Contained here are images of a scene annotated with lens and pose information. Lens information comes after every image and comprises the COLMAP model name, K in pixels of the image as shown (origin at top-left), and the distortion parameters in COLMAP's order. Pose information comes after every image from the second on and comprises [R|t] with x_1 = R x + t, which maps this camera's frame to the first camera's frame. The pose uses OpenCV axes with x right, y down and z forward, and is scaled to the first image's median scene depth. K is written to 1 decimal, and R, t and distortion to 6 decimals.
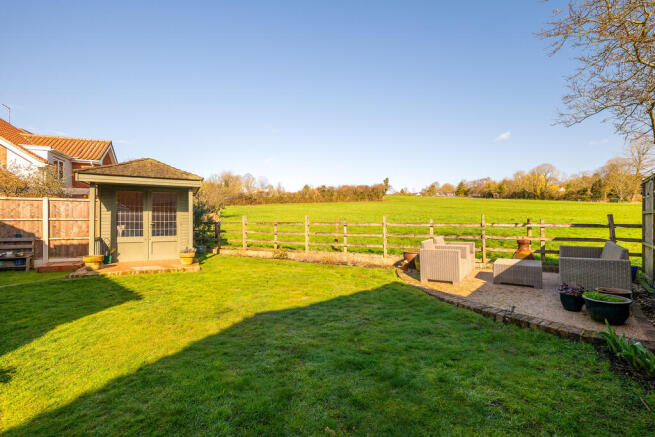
lens RADIAL K [[297.2, 0, 328.0], [0, 297.2, 221.4], [0, 0, 1]] dist [-0.002763, -0.000096]
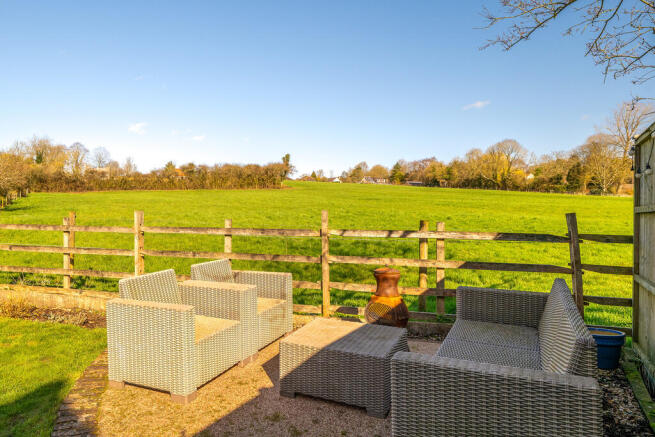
lens RADIAL K [[356.9, 0, 327.0], [0, 356.9, 215.8], [0, 0, 1]] dist [-0.002350, -0.002073]
pose [[0.993862, 0.007634, 0.110364, 0.207339], [-0.007415, 0.999970, -0.002397, -0.006219], [-0.110378, 0.001564, 0.993888, 0.198259]]
